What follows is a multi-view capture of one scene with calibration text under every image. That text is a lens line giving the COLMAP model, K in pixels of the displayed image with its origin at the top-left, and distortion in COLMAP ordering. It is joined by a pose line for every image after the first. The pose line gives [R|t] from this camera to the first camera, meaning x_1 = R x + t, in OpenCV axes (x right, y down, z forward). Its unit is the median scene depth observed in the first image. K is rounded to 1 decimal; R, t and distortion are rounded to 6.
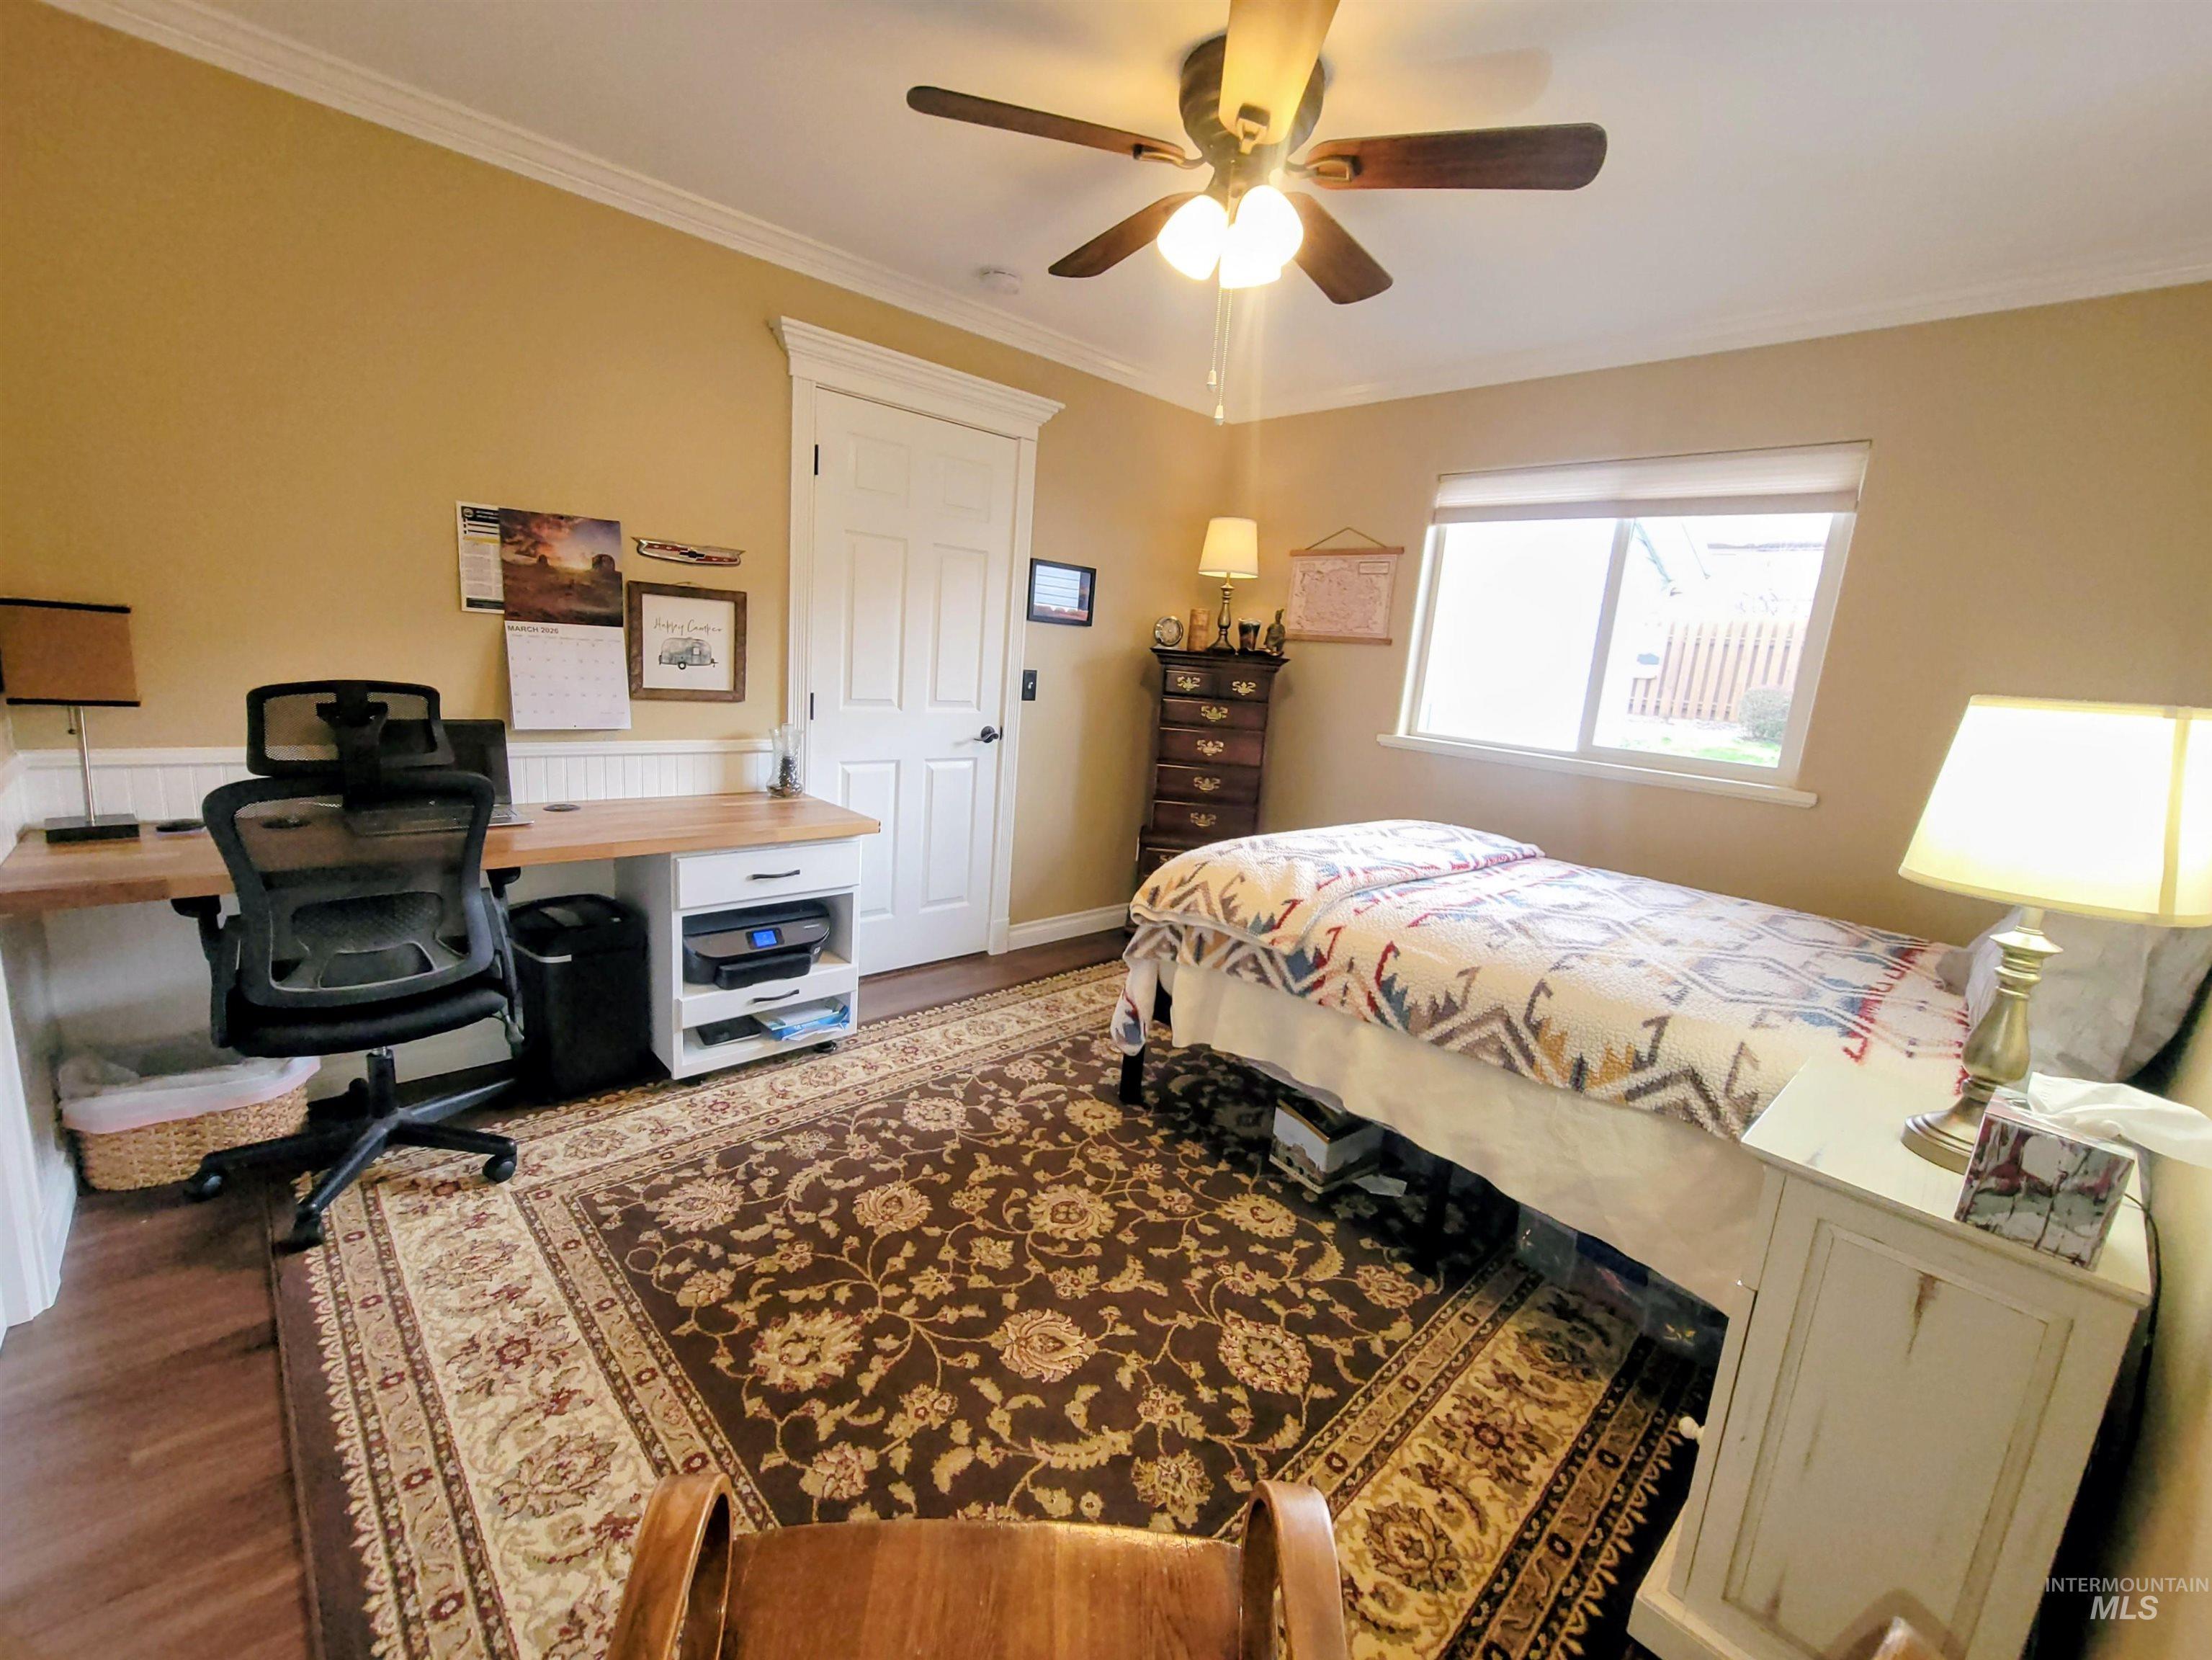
lens RADIAL K [[962.7, 0, 1102.4], [0, 962.7, 825.3], [0, 0, 1]] dist [0.000777, 0.000198]
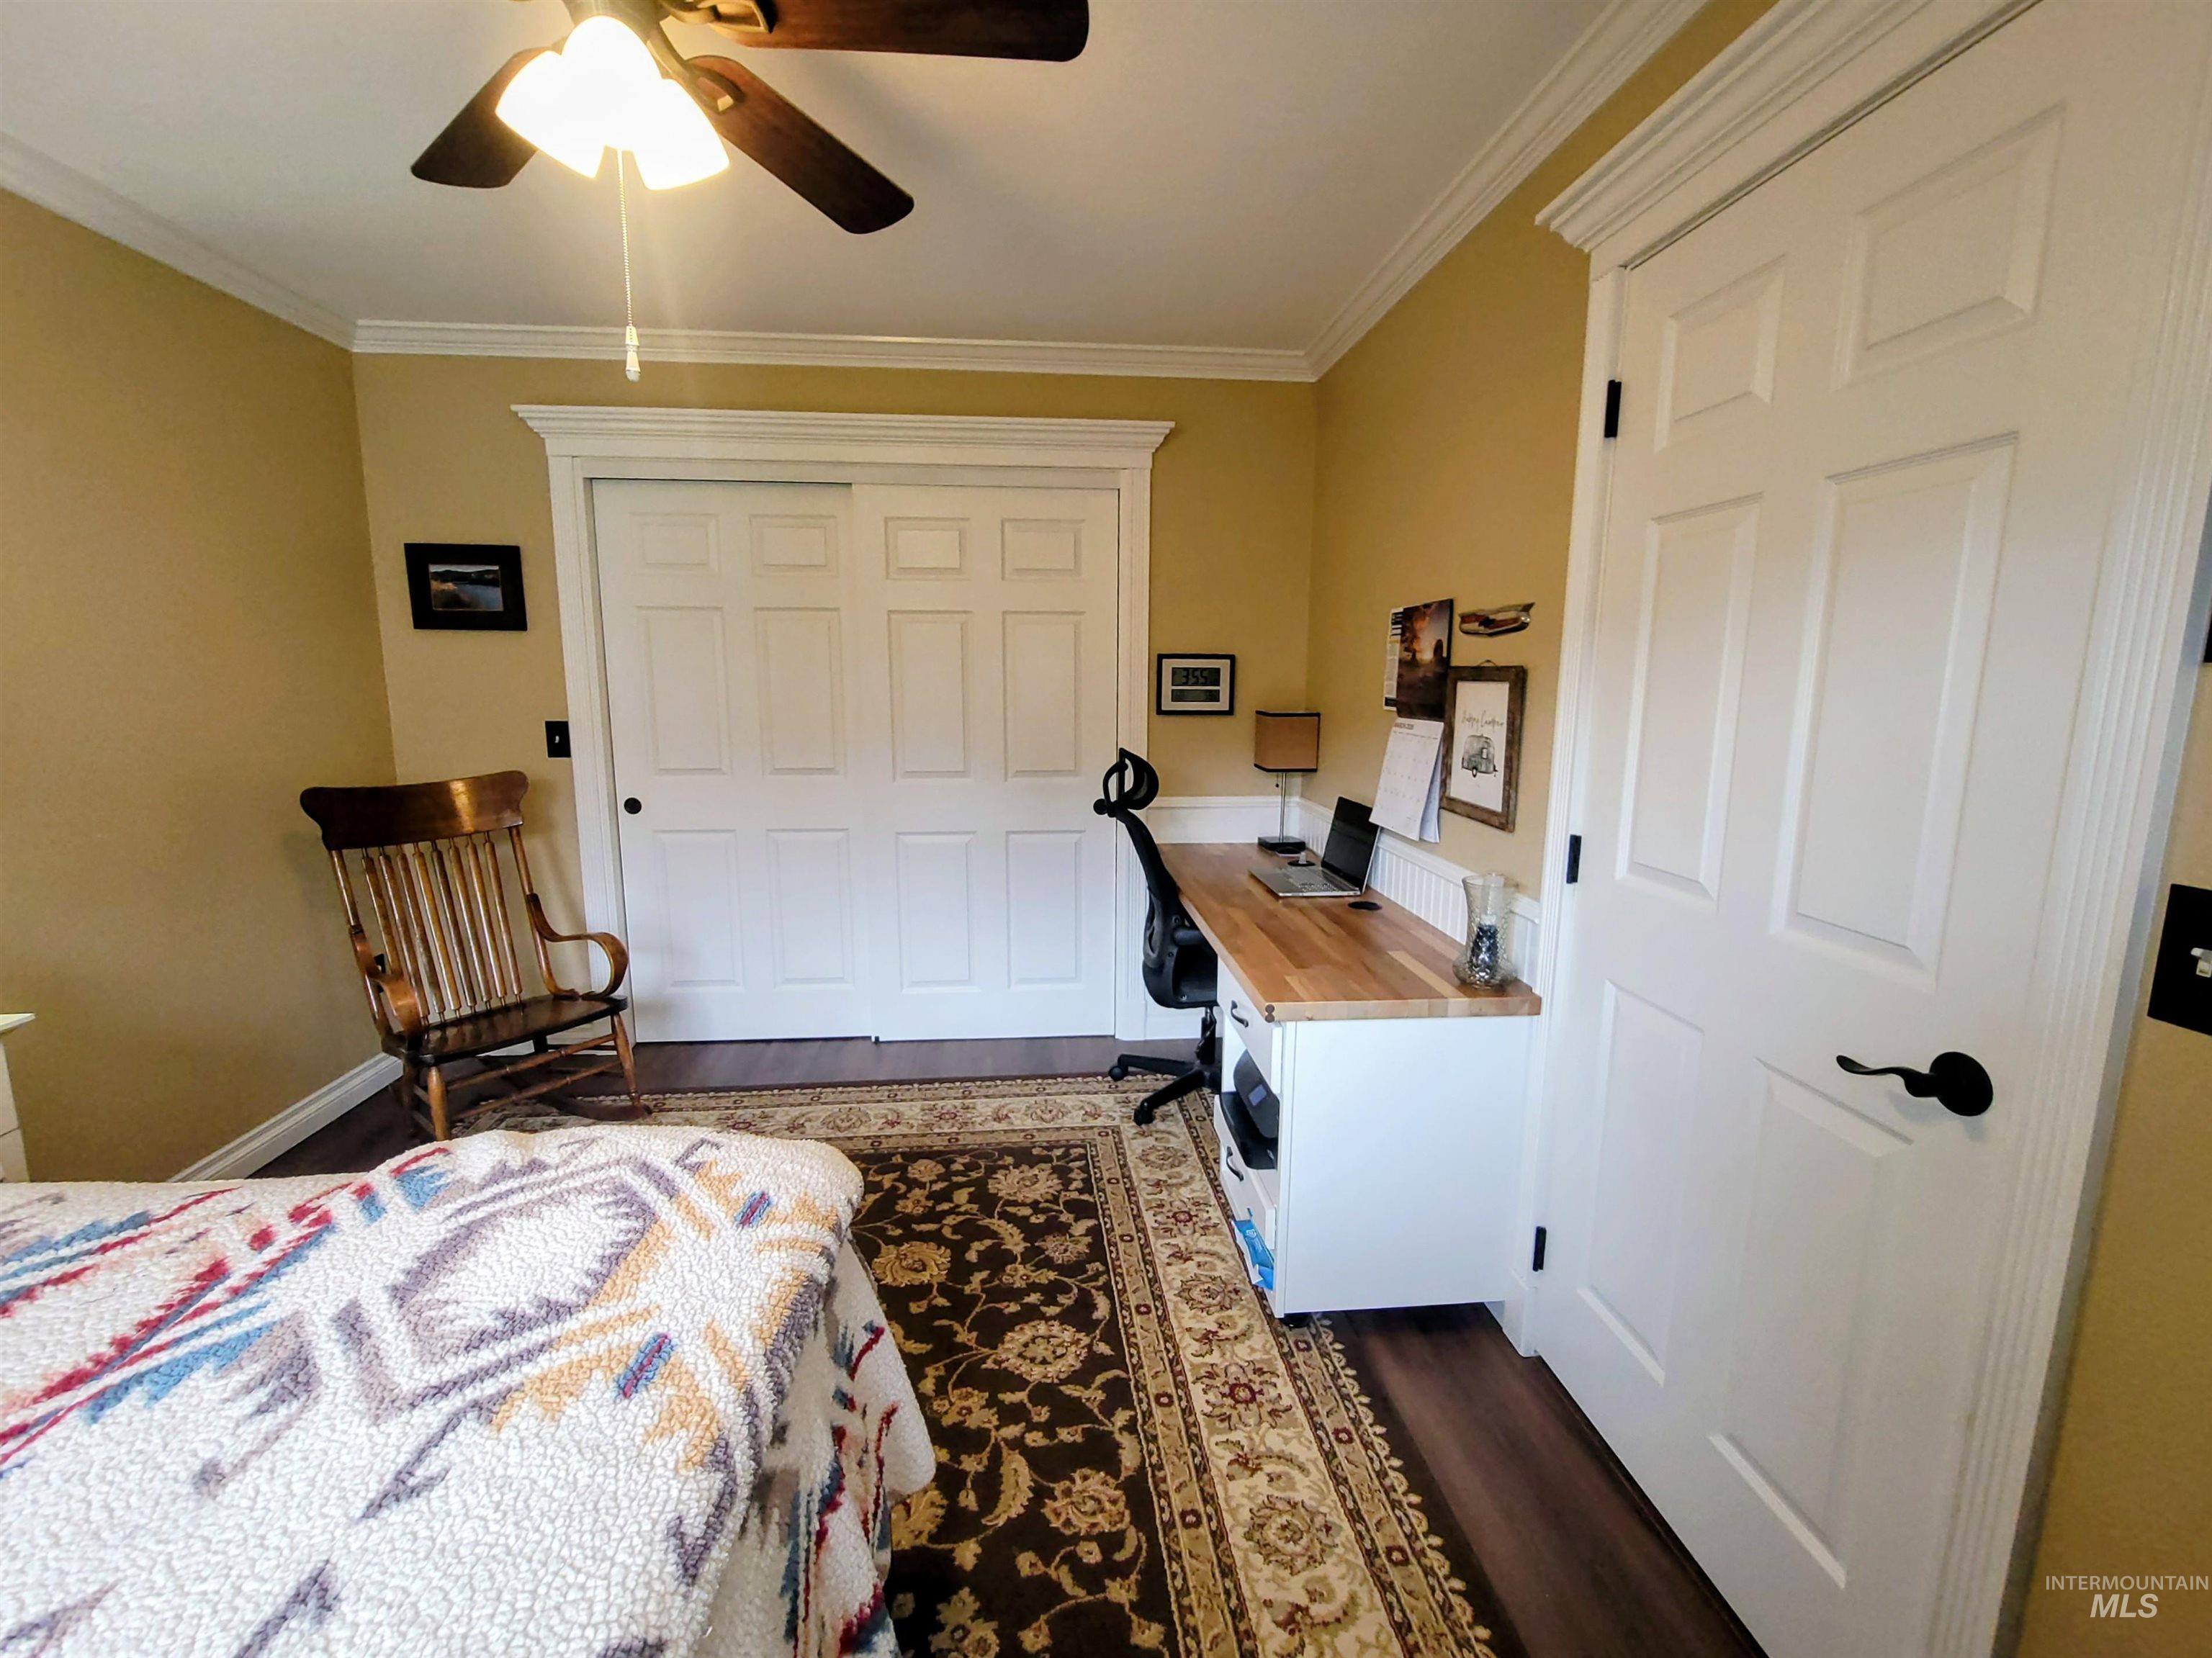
lens RADIAL K [[962.5, 0, 1102.4], [0, 962.5, 824.3], [0, 0, 1]] dist [0.000777, 0.000198]
pose [[-0.628884, 0.037383, -0.776600, 0.368086], [-0.202868, 0.956353, 0.210316, -0.257218], [0.750566, 0.289812, -0.593851, 1.413631]]
